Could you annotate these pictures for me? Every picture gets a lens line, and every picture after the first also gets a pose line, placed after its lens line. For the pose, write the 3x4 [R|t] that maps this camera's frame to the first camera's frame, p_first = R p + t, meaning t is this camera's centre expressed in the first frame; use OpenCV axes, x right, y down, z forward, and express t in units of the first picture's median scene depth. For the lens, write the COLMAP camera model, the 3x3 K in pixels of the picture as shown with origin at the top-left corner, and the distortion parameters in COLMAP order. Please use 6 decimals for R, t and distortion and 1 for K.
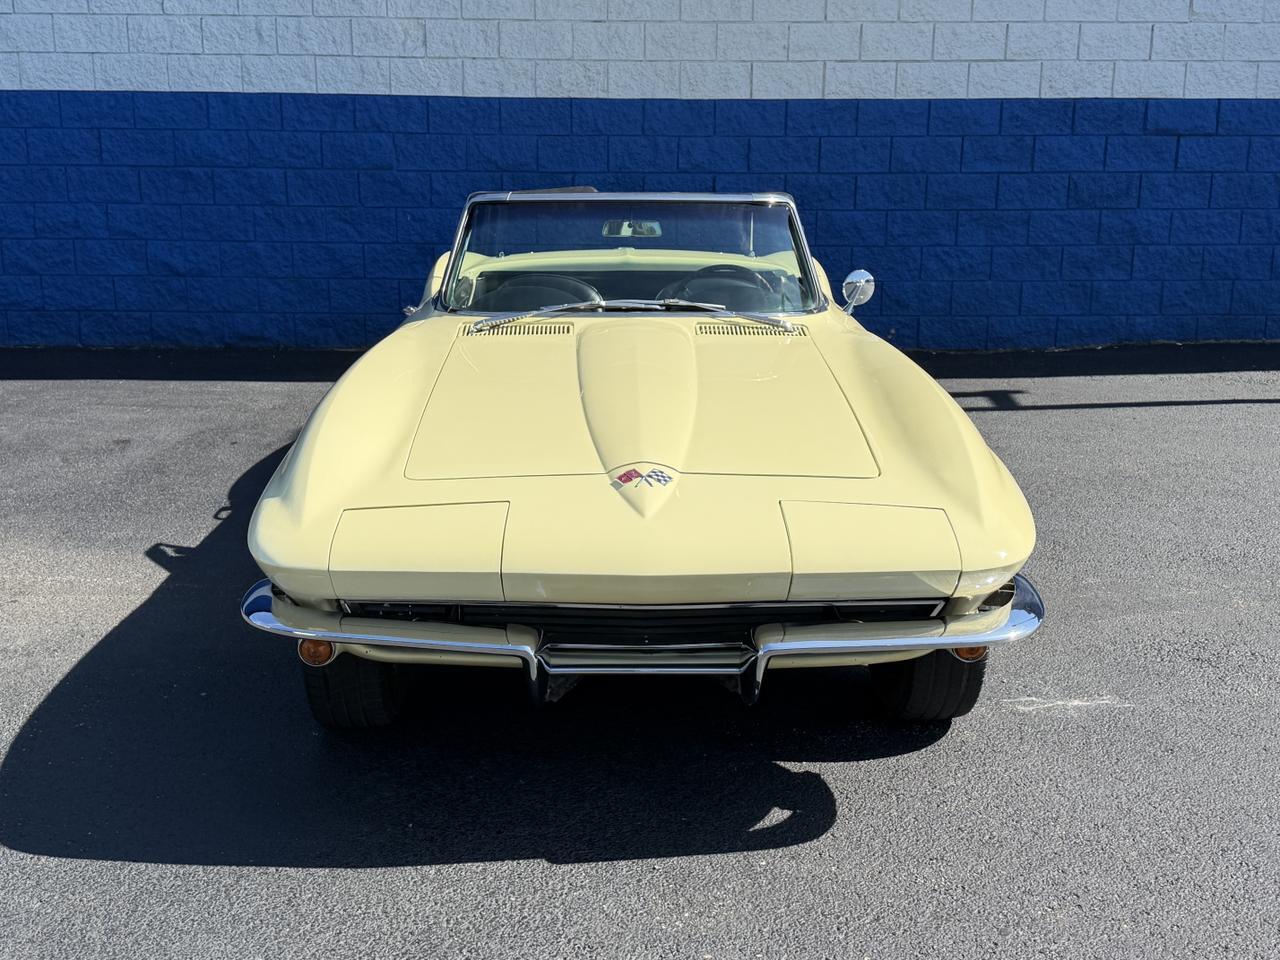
lens RADIAL K [[1524.2, 0, 638.4], [0, 1524.2, 499.4], [0, 0, 1]] dist [0.087679, 0.000000]
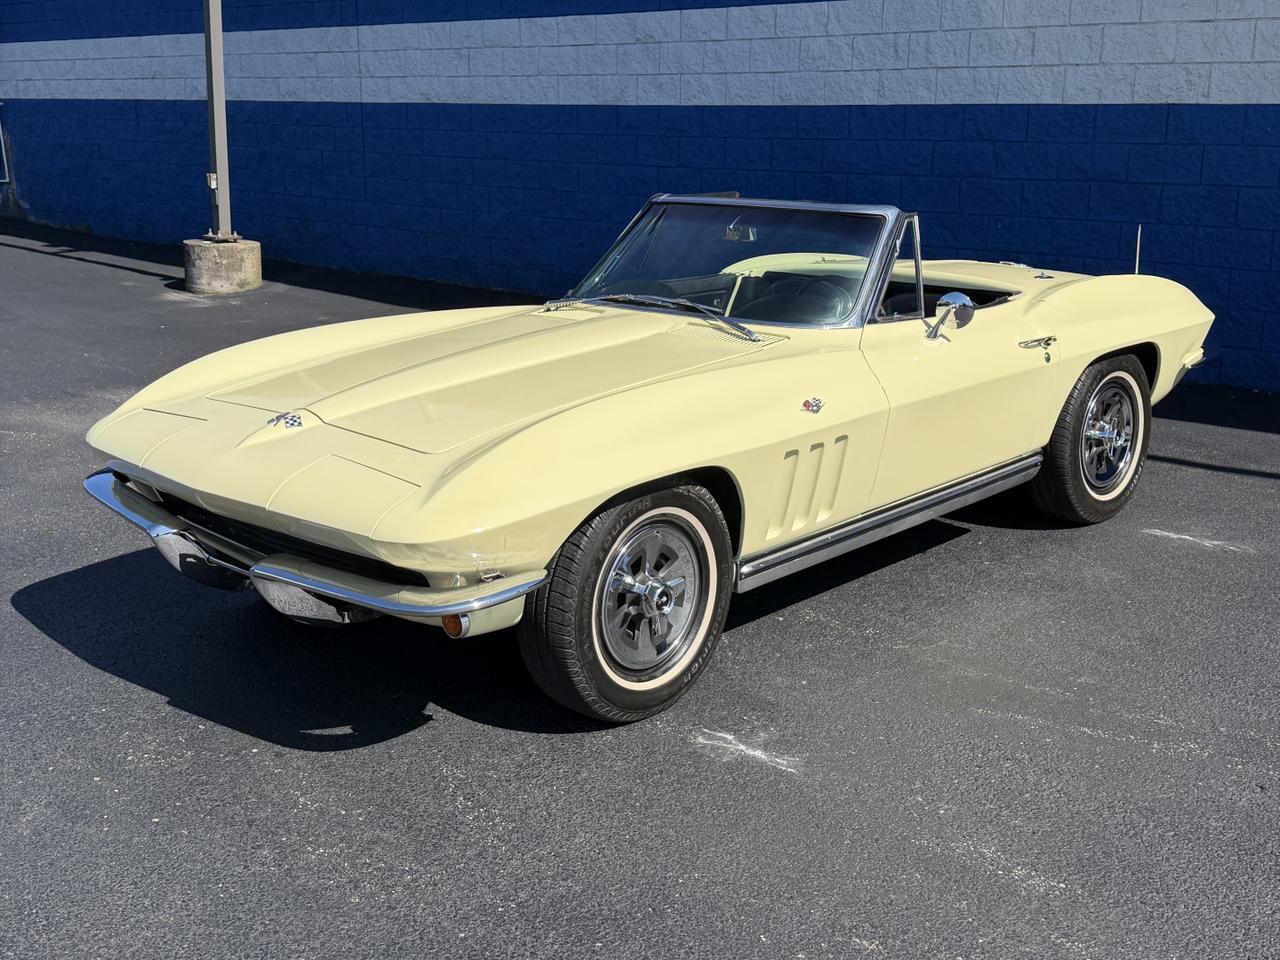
lens RADIAL K [[1524.2, 0, 664.3], [0, 1524.2, 505.5], [0, 0, 1]] dist [0.087679, 0.000000]
pose [[0.703856, 0.175339, -0.688363, 0.429134], [-0.177477, 0.981731, 0.068595, -0.034199], [0.687815, 0.073887, 0.722116, 0.136049]]
